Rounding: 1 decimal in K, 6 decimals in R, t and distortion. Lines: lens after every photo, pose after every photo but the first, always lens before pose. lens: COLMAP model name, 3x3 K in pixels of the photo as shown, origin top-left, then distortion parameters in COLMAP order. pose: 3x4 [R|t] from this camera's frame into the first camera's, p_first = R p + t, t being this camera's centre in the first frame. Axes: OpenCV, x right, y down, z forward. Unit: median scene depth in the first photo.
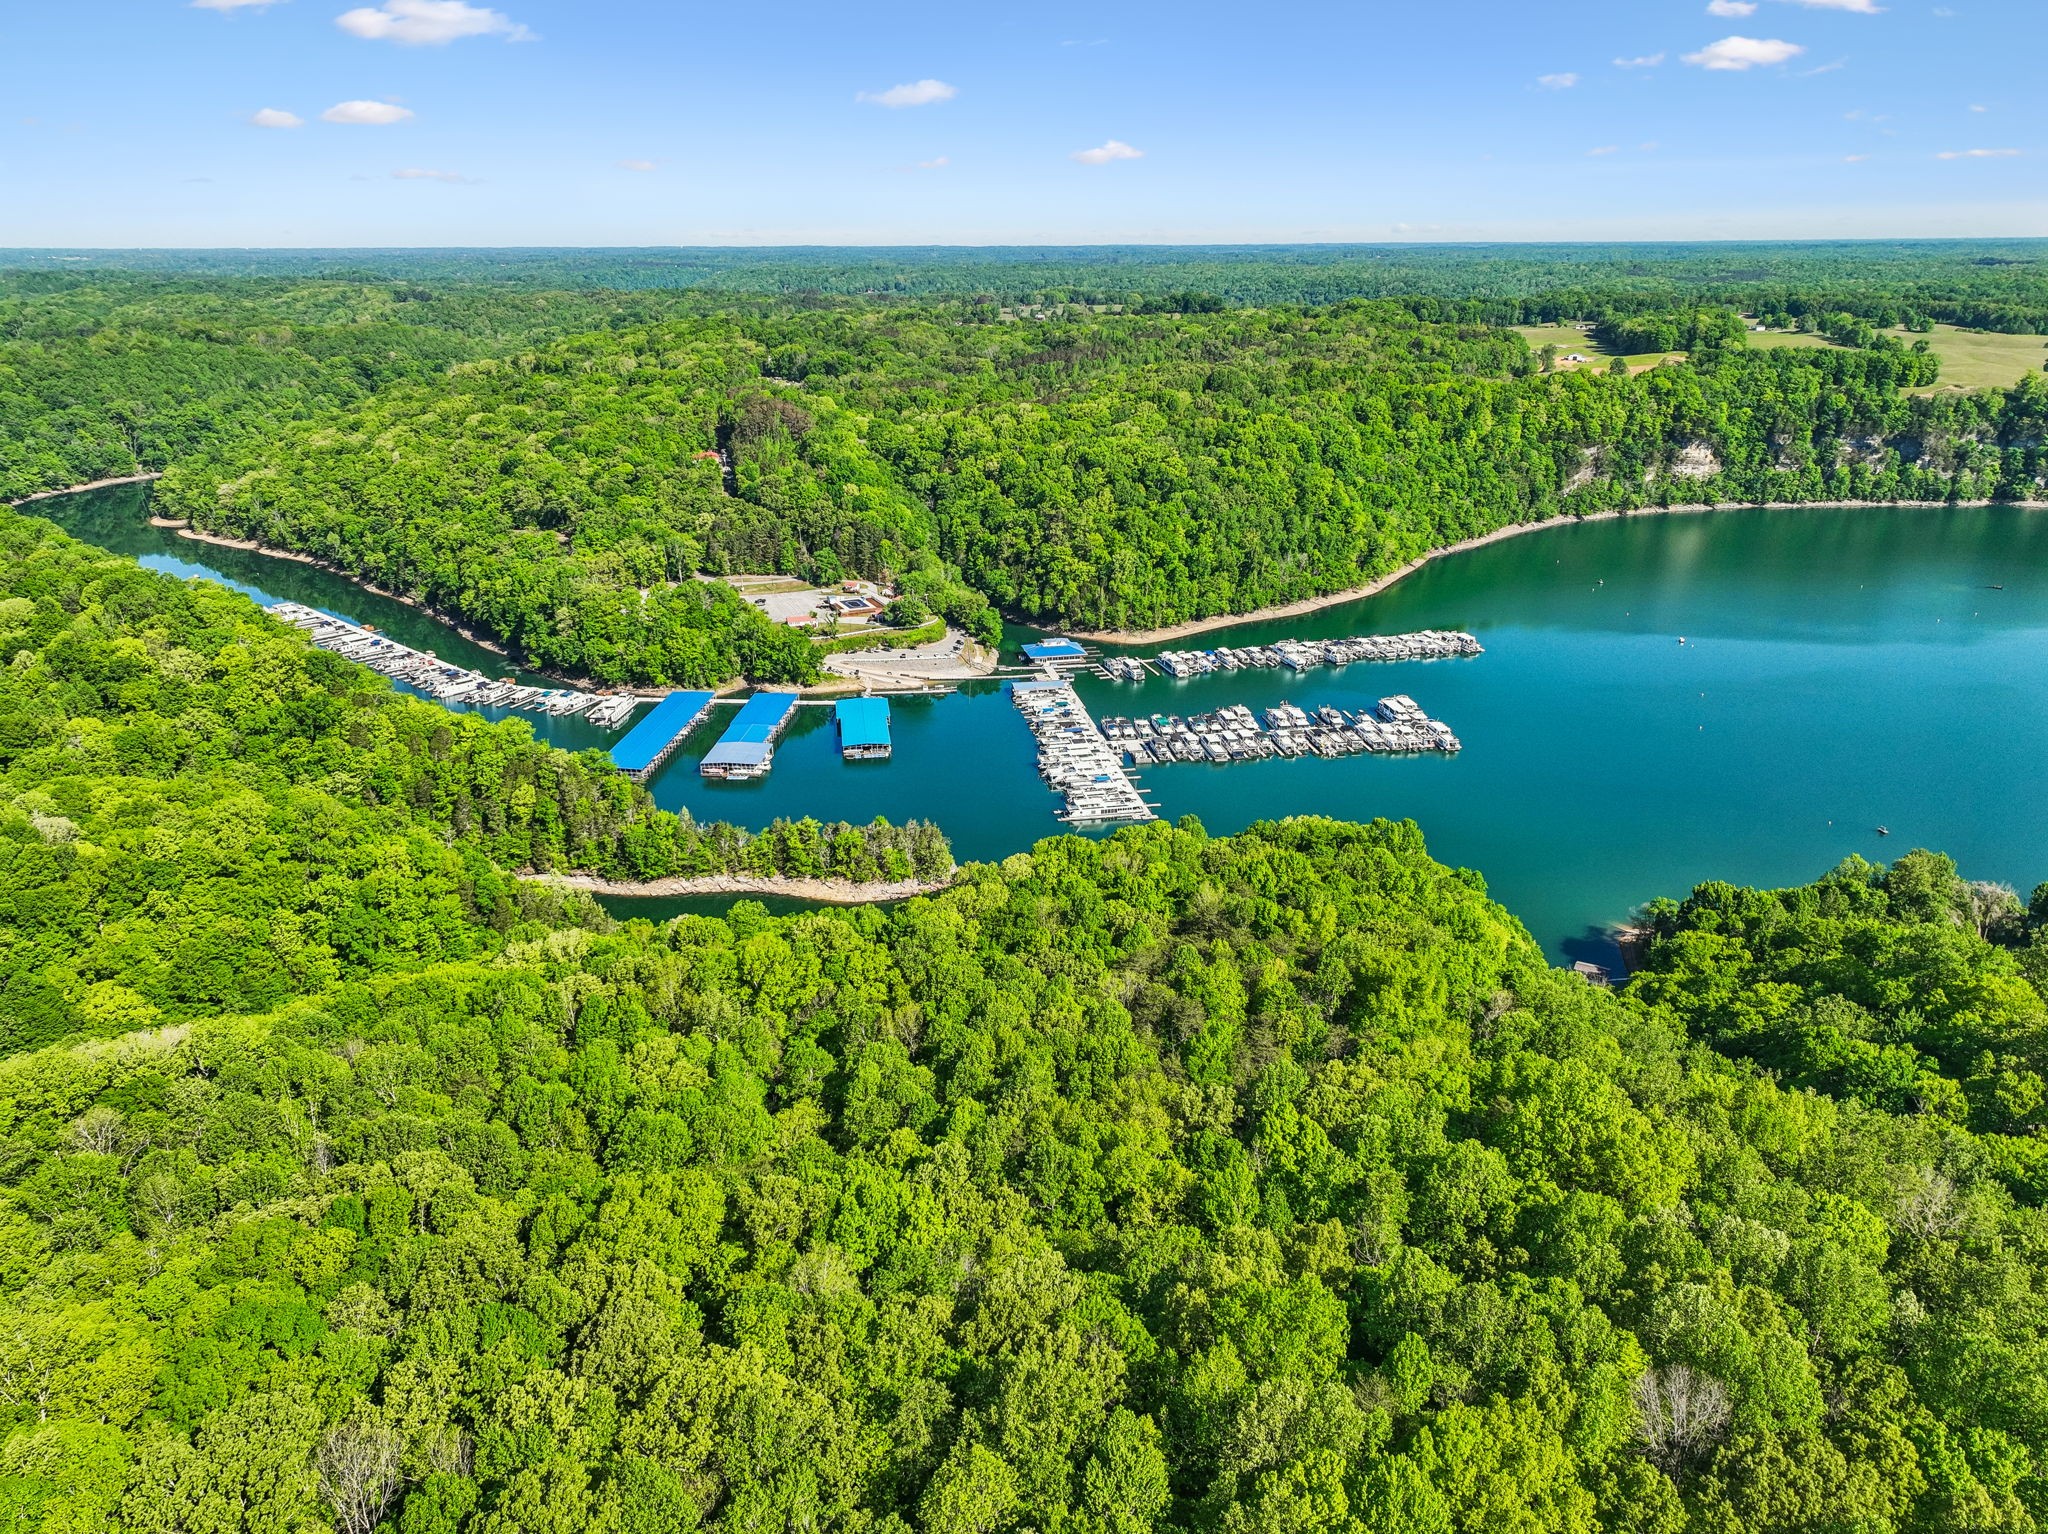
lens RADIAL K [[1480.7, 0, 1024.0], [0, 1480.7, 767.0], [0, 0, 1]] dist [0.001885, 0.023098]
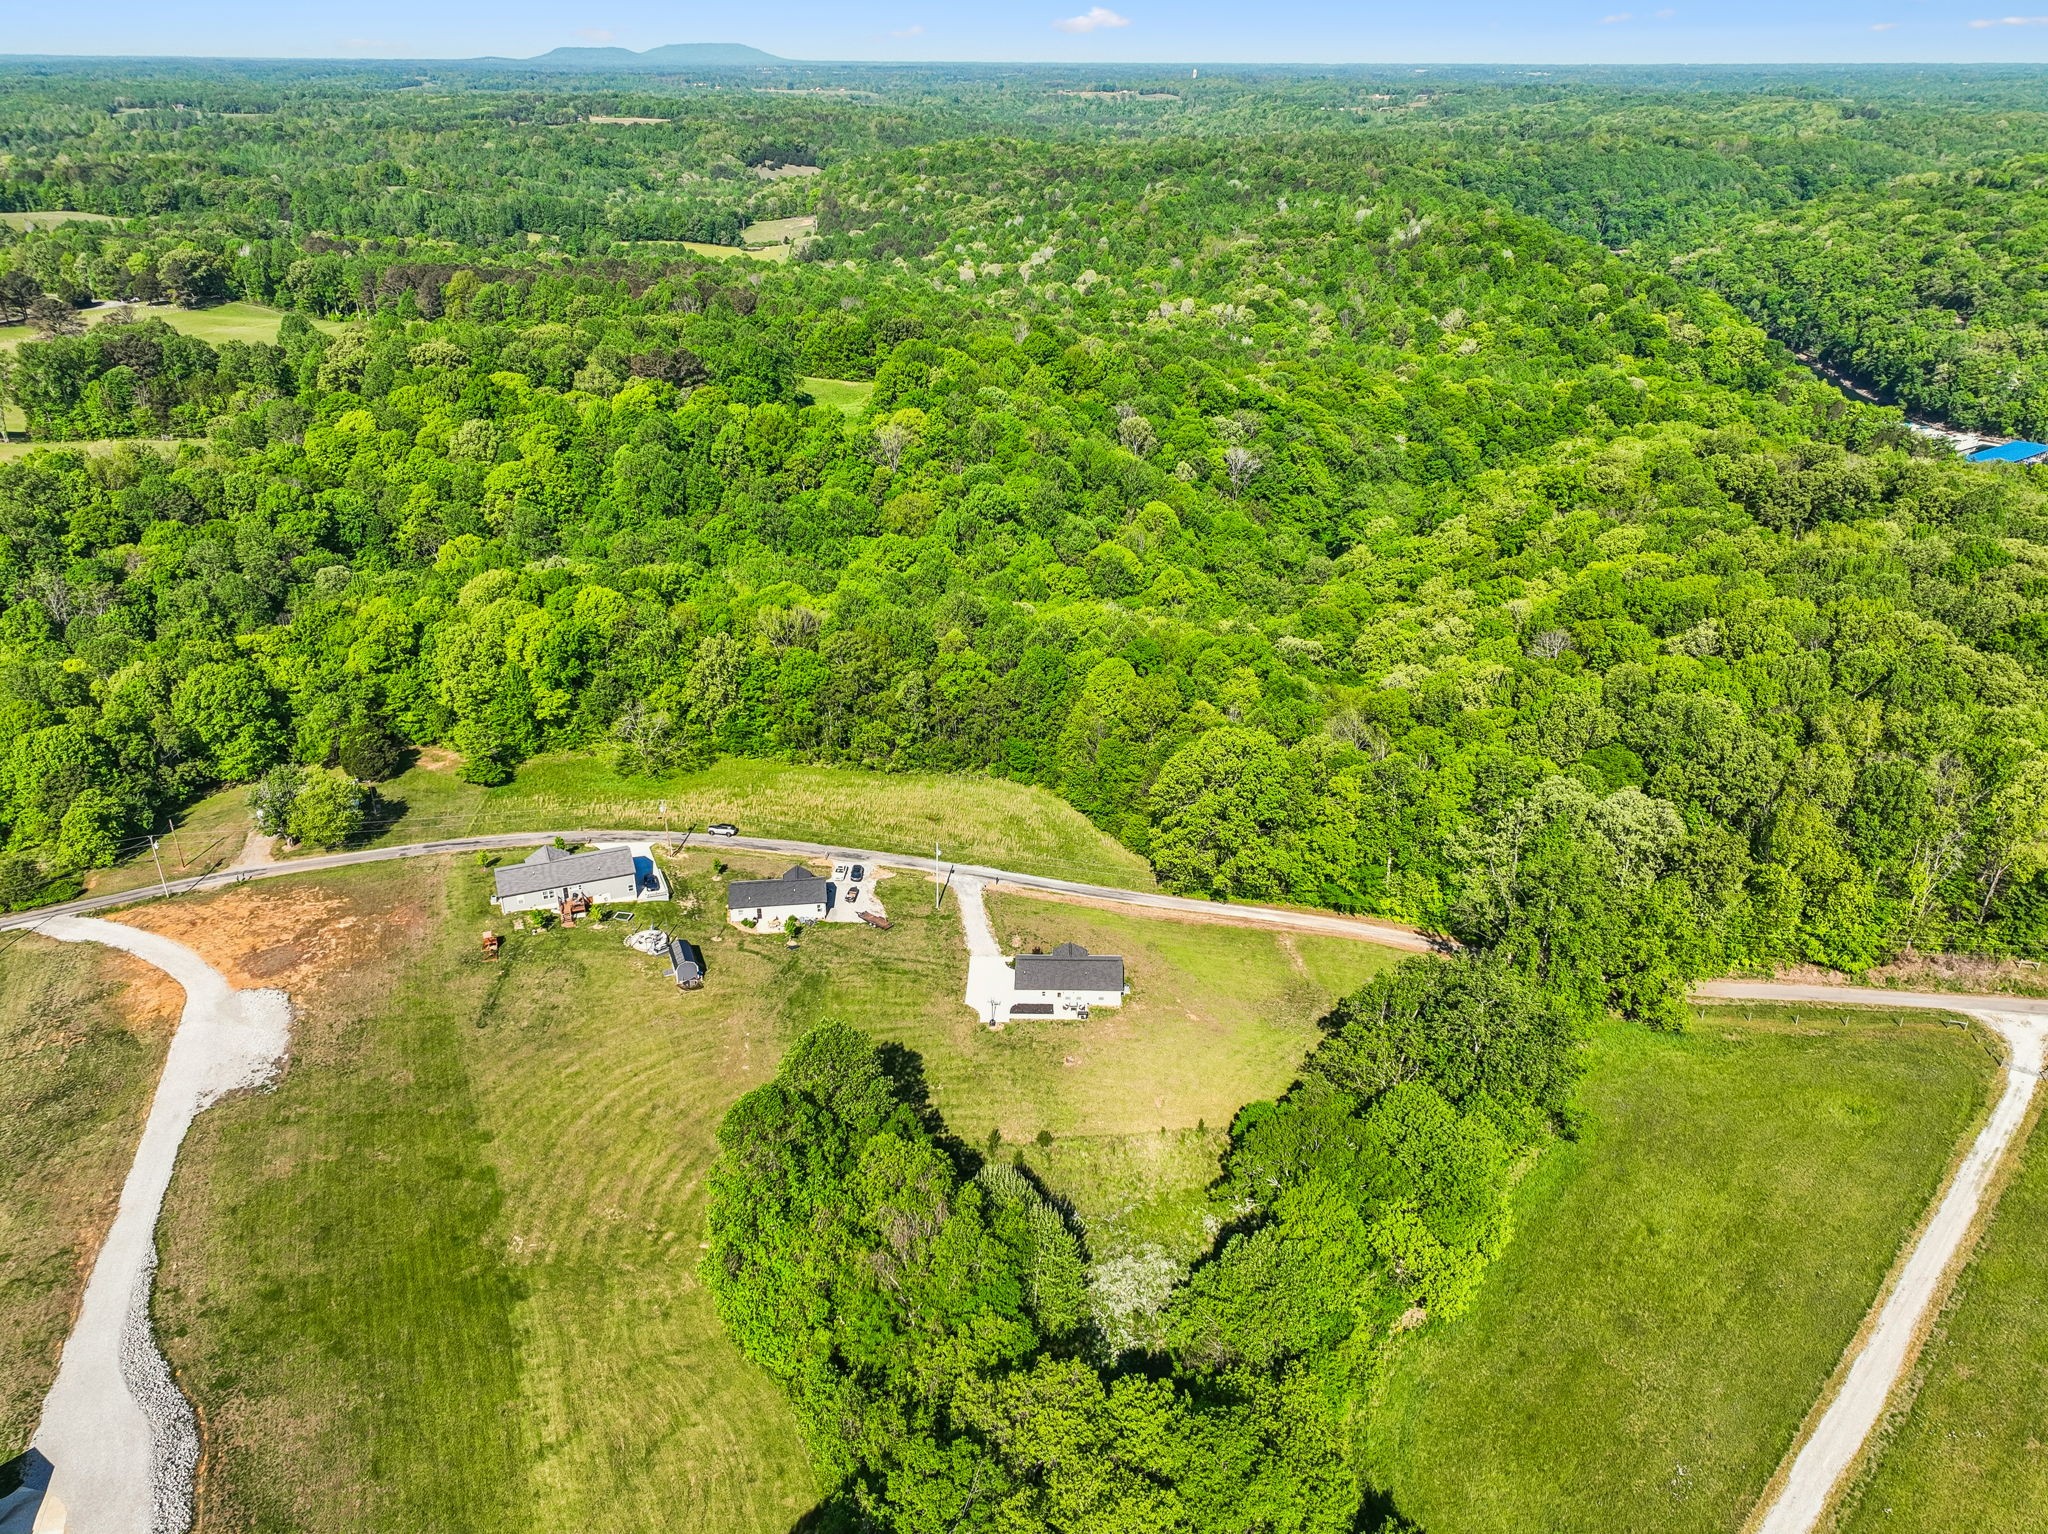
lens RADIAL K [[1480.7, 0, 1024.0], [0, 1480.7, 767.0], [0, 0, 1]] dist [0.001885, 0.023098]
pose [[0.667917, 0.333030, -0.665566, 0.083135], [-0.261332, 0.942297, 0.209243, 0.106010], [0.696845, 0.034177, 0.716407, -0.298551]]
